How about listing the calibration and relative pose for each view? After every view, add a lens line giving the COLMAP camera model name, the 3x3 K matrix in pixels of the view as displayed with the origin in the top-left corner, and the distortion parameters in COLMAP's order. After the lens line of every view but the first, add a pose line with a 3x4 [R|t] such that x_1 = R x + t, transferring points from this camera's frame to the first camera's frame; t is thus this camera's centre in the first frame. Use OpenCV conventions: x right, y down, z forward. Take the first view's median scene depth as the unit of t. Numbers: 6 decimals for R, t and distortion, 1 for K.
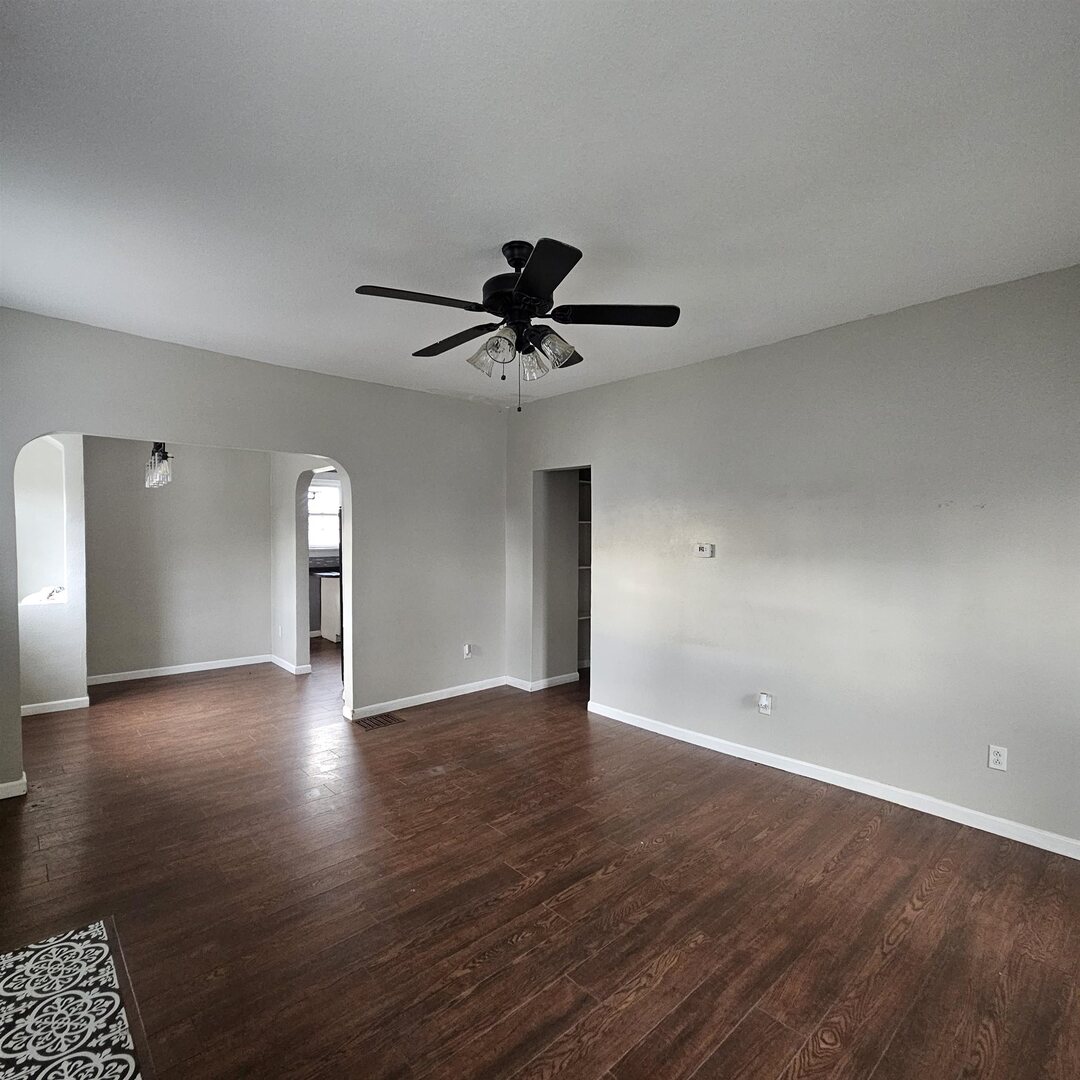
lens RADIAL K [[585.6, 0, 536.8], [0, 585.6, 545.7], [0, 0, 1]] dist [-0.003149, 0.001593]
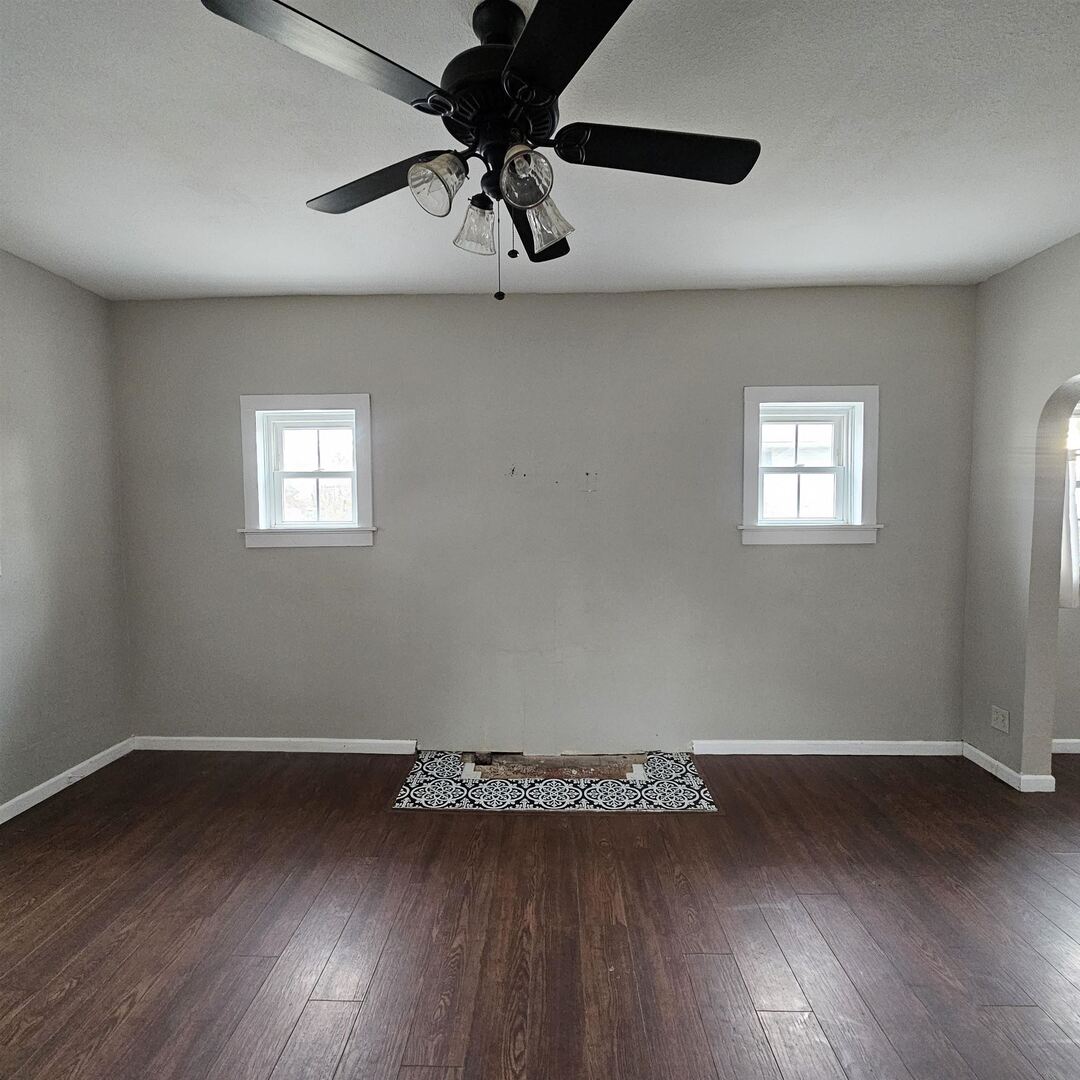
lens RADIAL K [[585.6, 0, 536.8], [0, 585.6, 545.7], [0, 0, 1]] dist [-0.003149, 0.001593]
pose [[-0.693270, 0.041970, -0.719455, 0.329785], [-0.013659, 0.997358, 0.071344, -0.013401], [0.720549, 0.059287, -0.690865, 1.227093]]
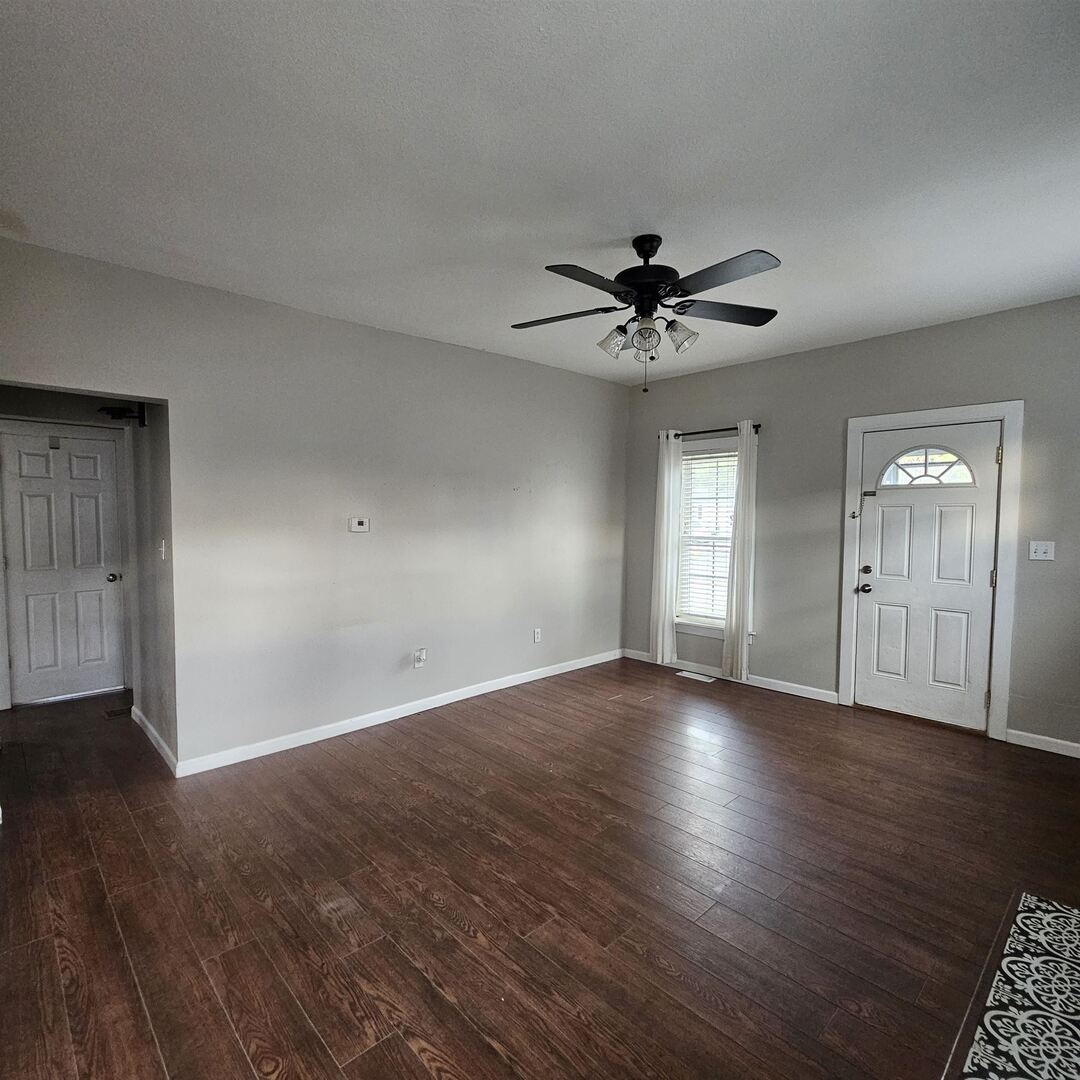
lens RADIAL K [[572.5, 0, 539.1], [0, 572.5, 558.7], [0, 0, 1]] dist [-0.003220, -0.003919]
pose [[-0.020036, -0.077737, 0.996773, -0.925001], [0.023646, 0.996657, 0.078204, -0.006066], [-0.999520, 0.025137, -0.018131, 1.028618]]
